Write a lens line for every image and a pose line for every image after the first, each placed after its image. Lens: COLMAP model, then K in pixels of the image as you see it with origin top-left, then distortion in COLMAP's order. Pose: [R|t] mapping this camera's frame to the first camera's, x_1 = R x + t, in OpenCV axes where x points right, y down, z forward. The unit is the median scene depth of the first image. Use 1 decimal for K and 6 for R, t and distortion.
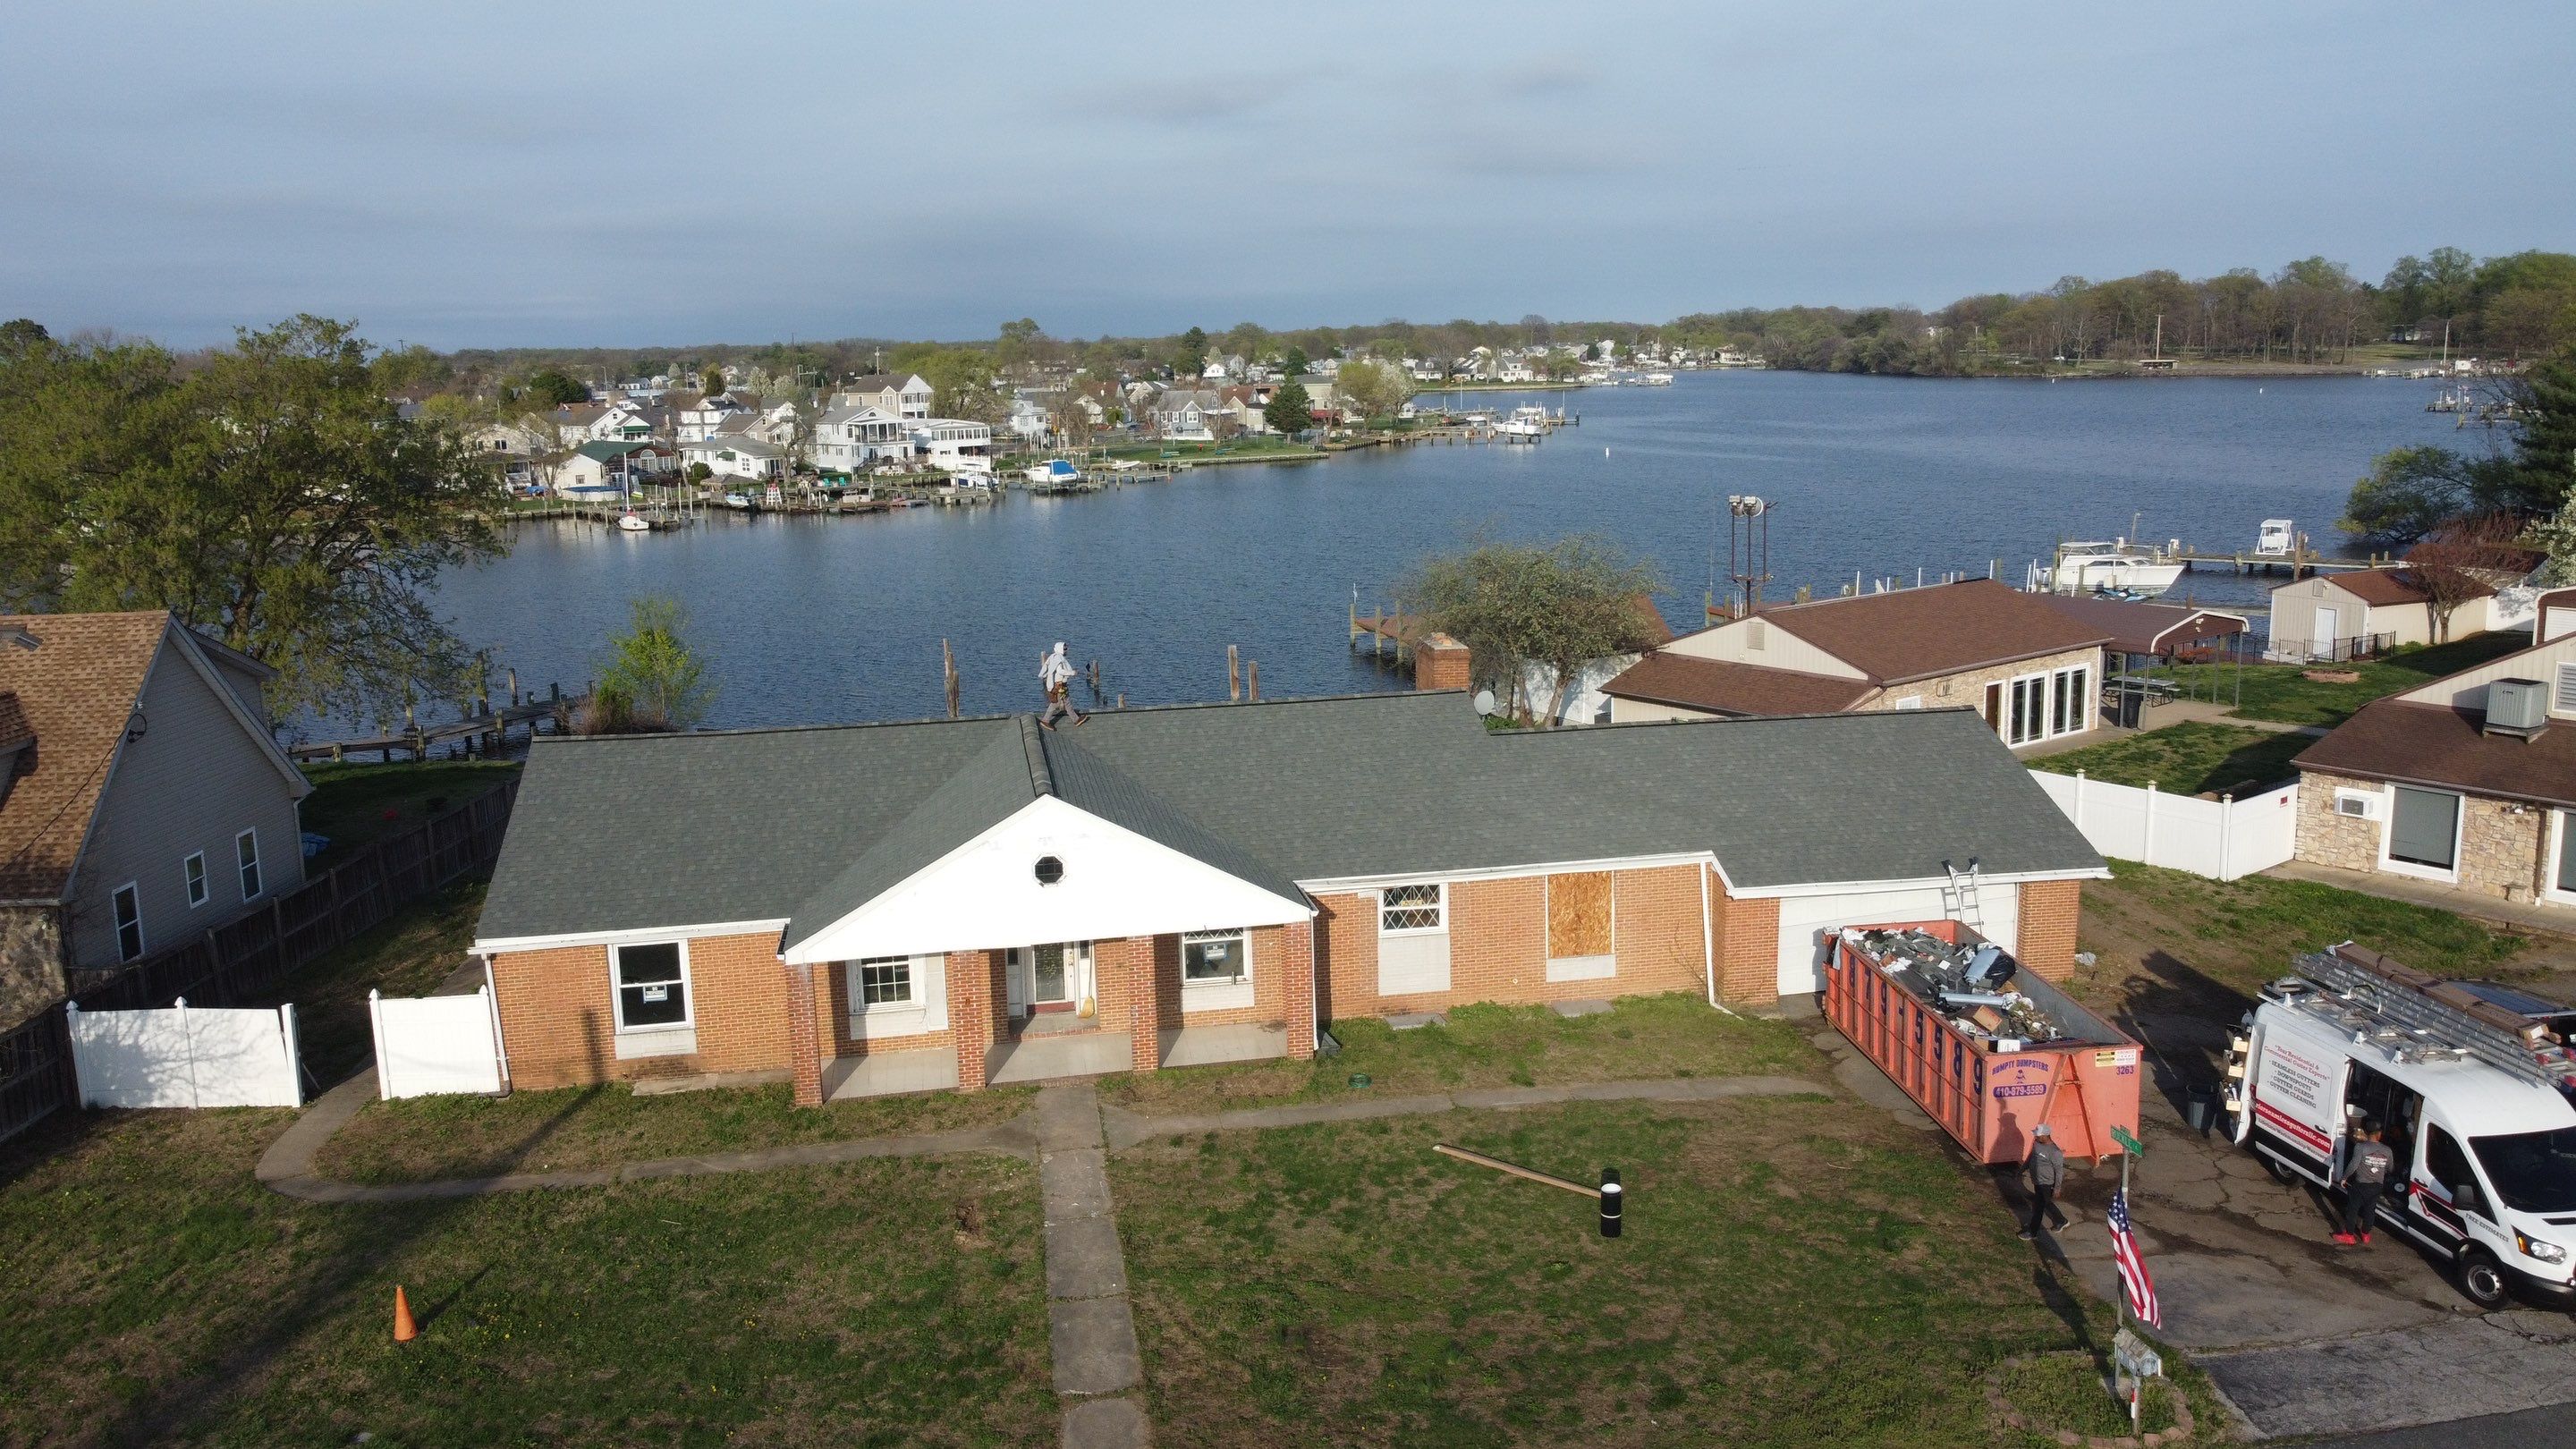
lens RADIAL K [[1951.2, 0, 1294.8], [0, 1951.2, 734.7], [0, 0, 1]] dist [-0.007937, 0.002272]
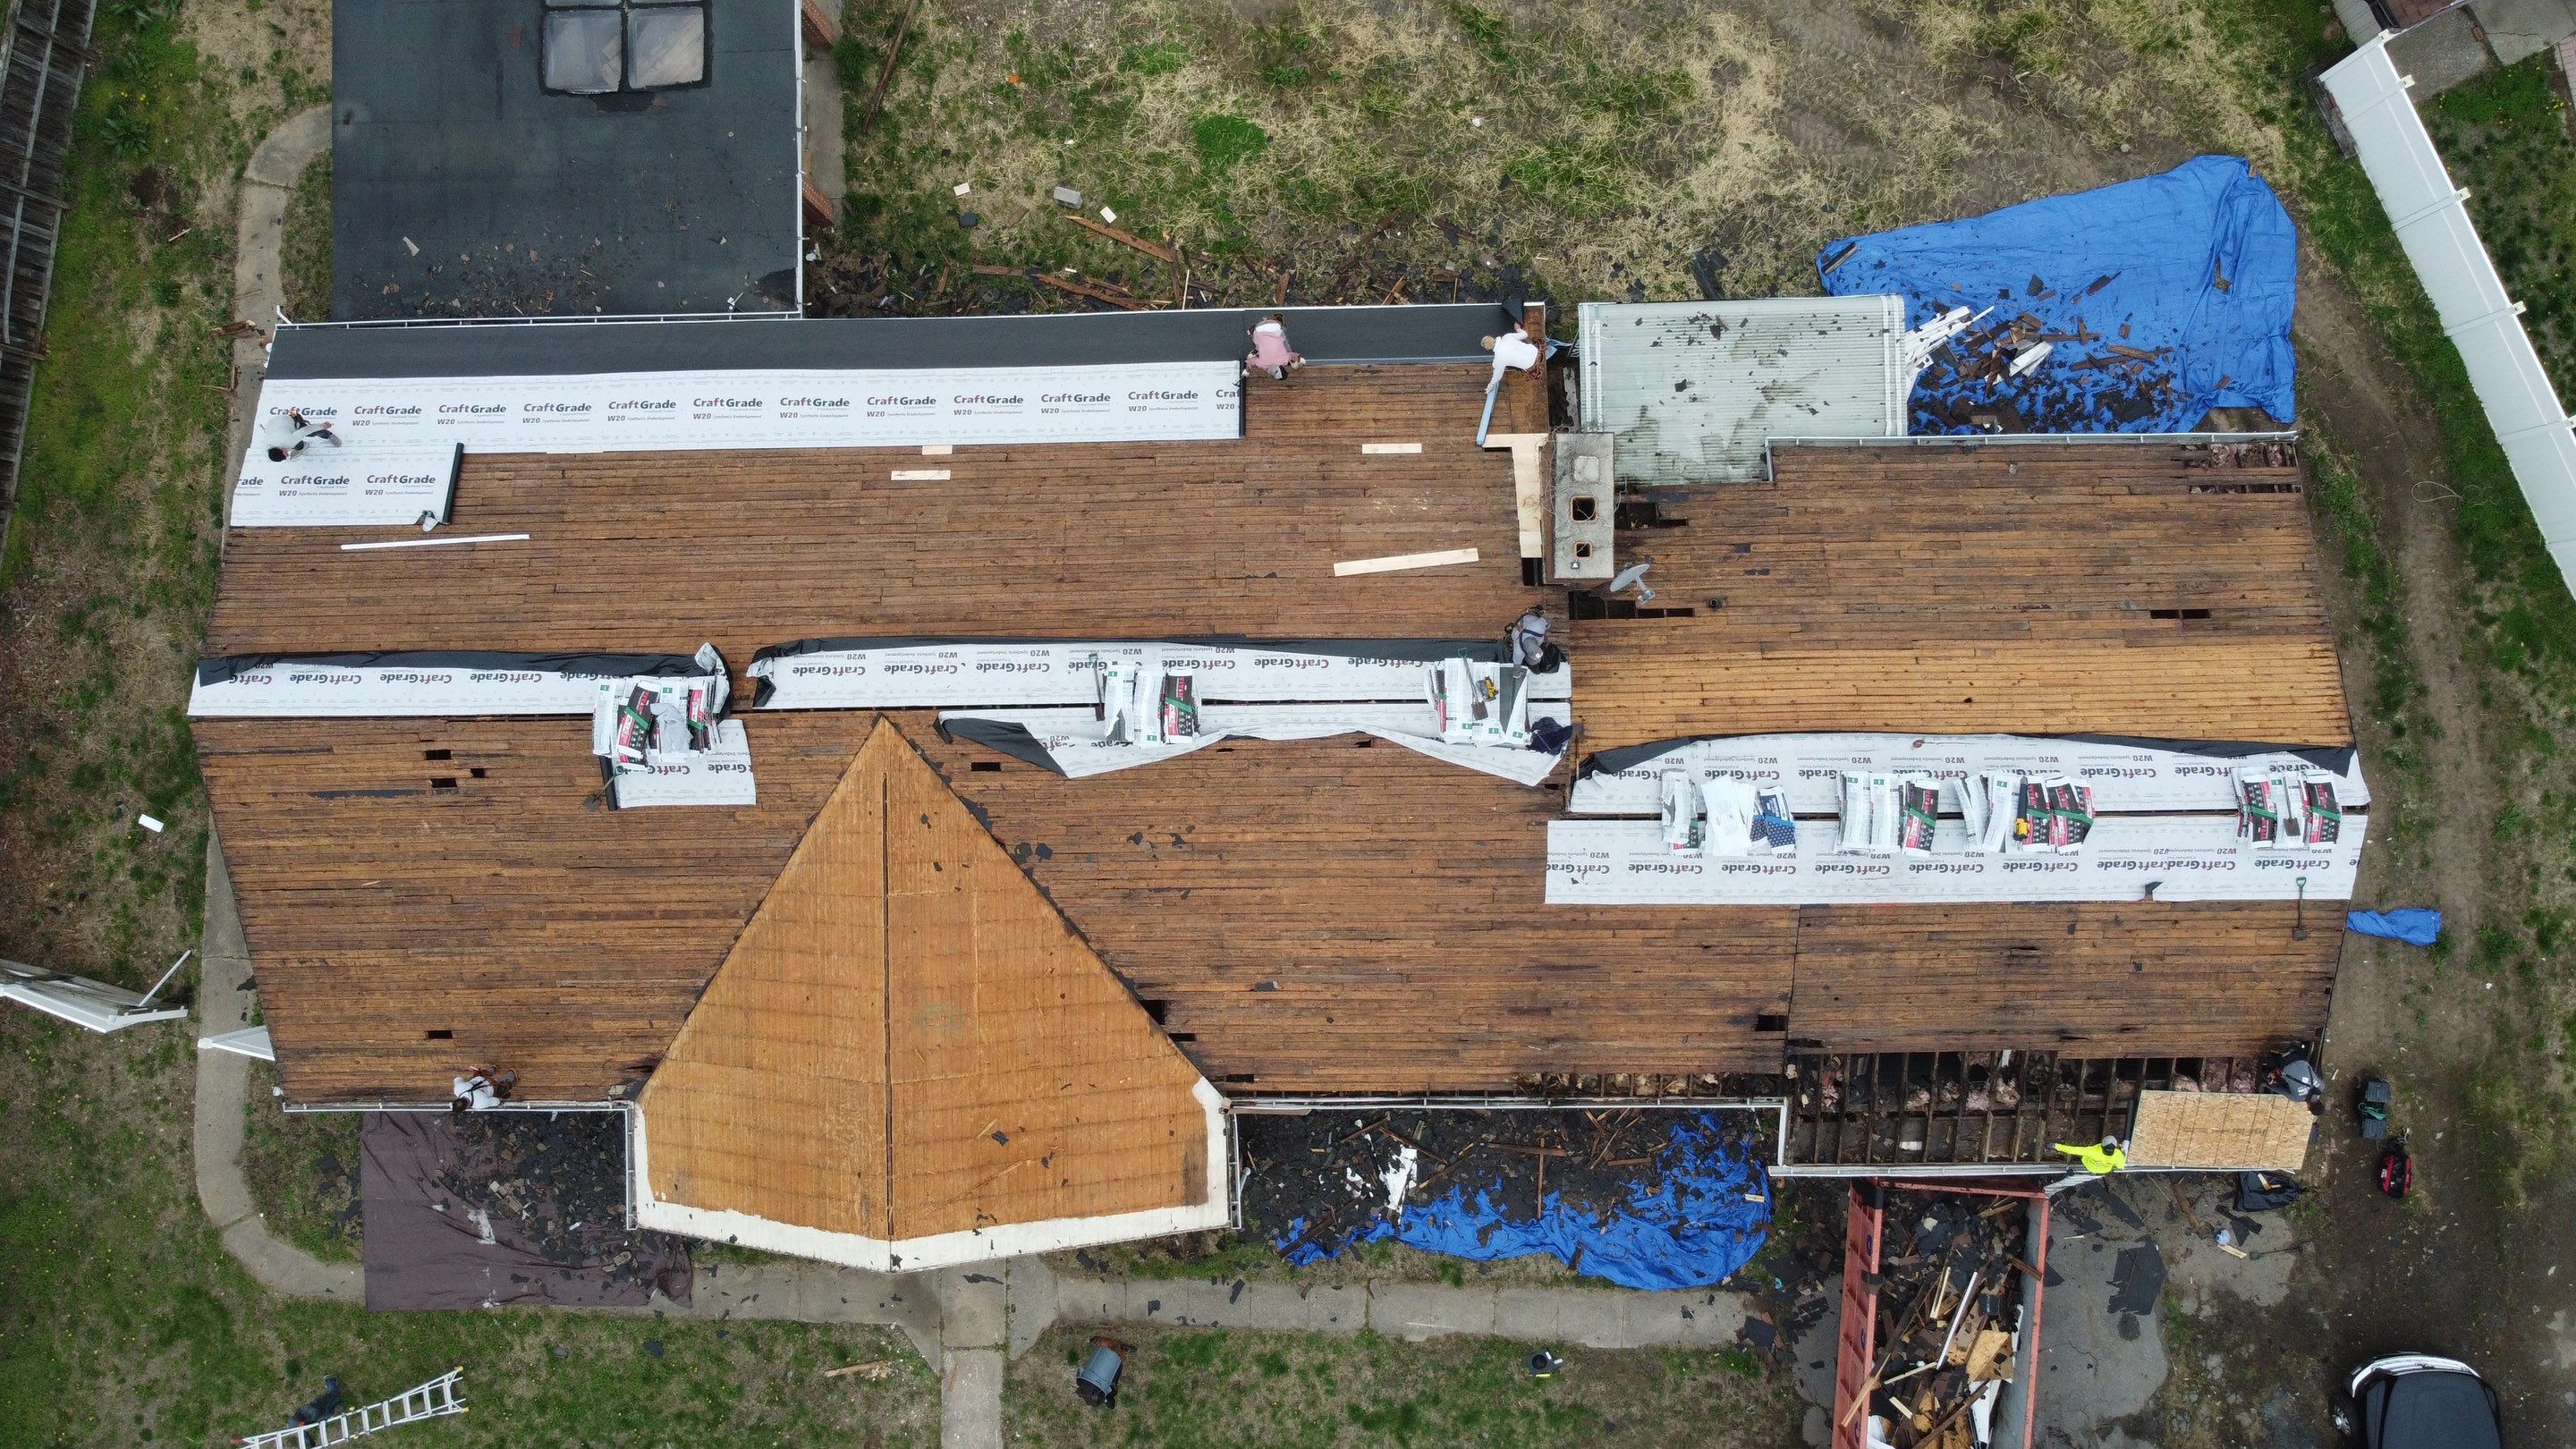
lens RADIAL K [[1951.2, 0, 1290.0], [0, 1951.2, 708.4], [0, 0, 1]] dist [-0.007937, 0.002272]
pose [[0.986982, 0.159856, -0.017673, 0.011691], [-0.012079, 0.183255, 0.982991, -0.722594], [0.160376, -0.969981, 0.182801, 0.986021]]
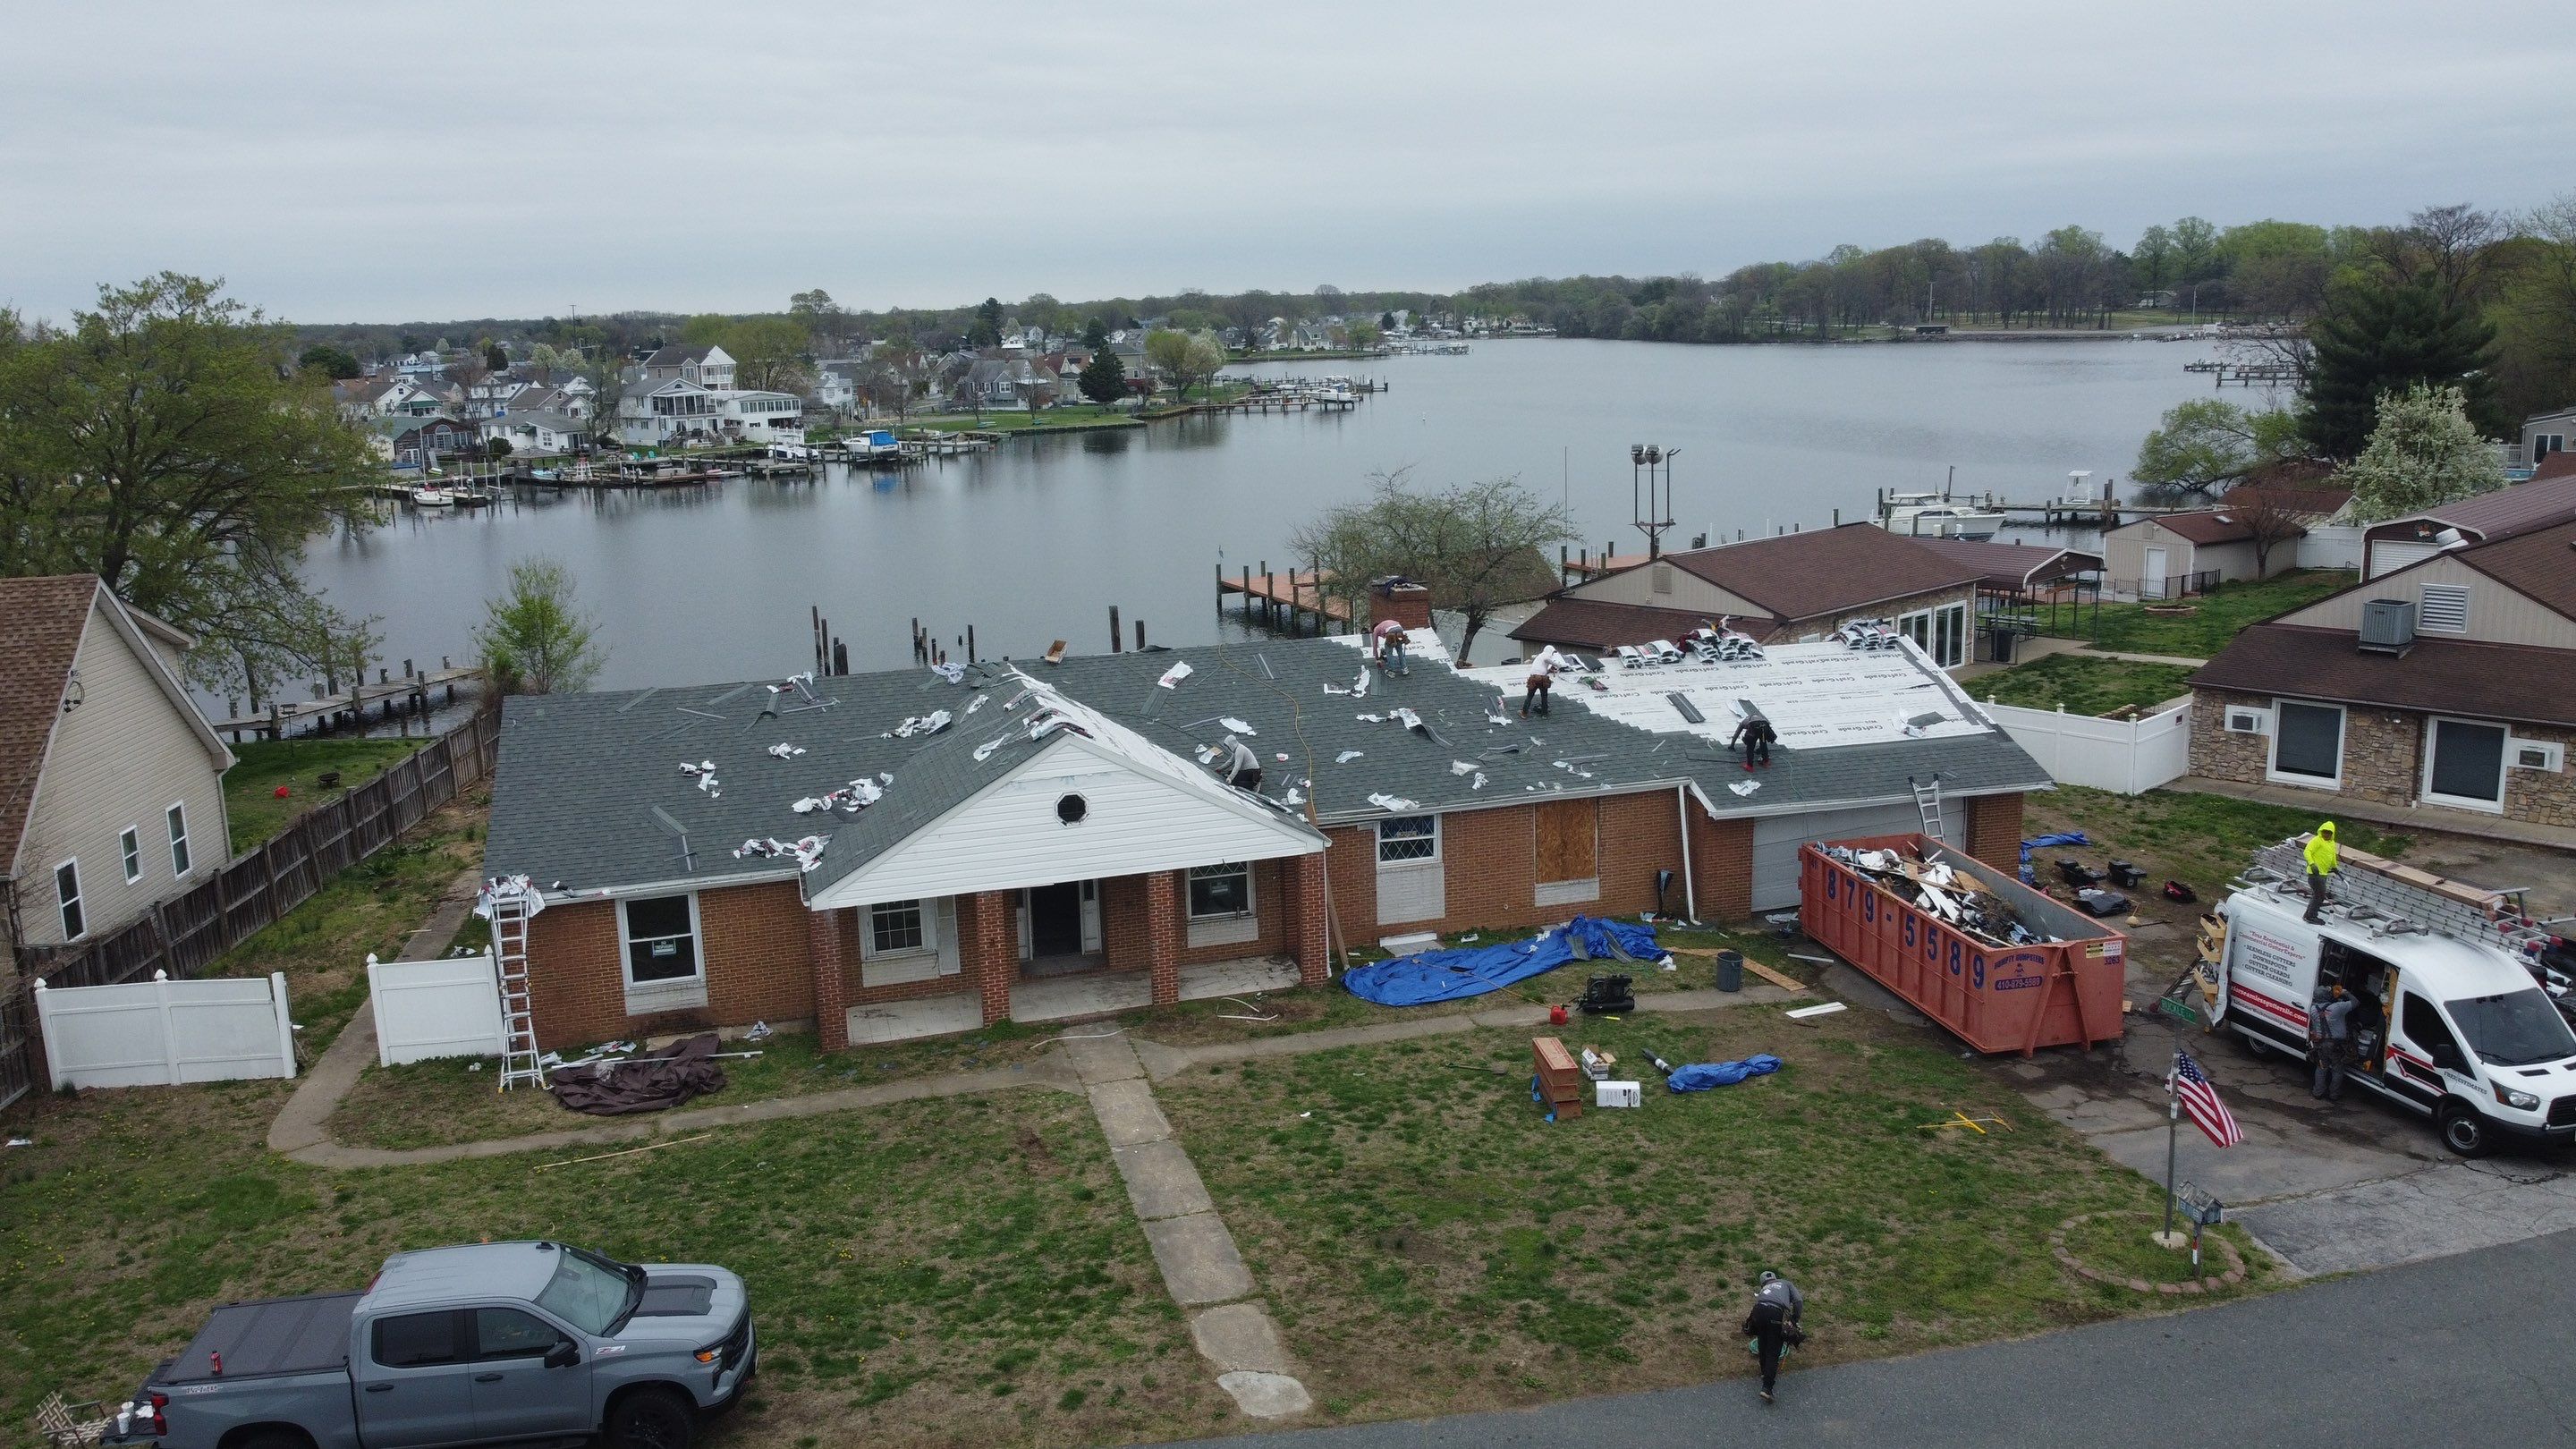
lens RADIAL K [[1951.2, 0, 1297.6], [0, 1951.2, 714.9], [0, 0, 1]] dist [-0.007937, 0.002272]
pose [[0.994314, -0.025732, 0.103331, -0.101395], [0.025271, 0.999664, 0.005765, 0.016138], [-0.103445, -0.003120, 0.994630, -0.013720]]
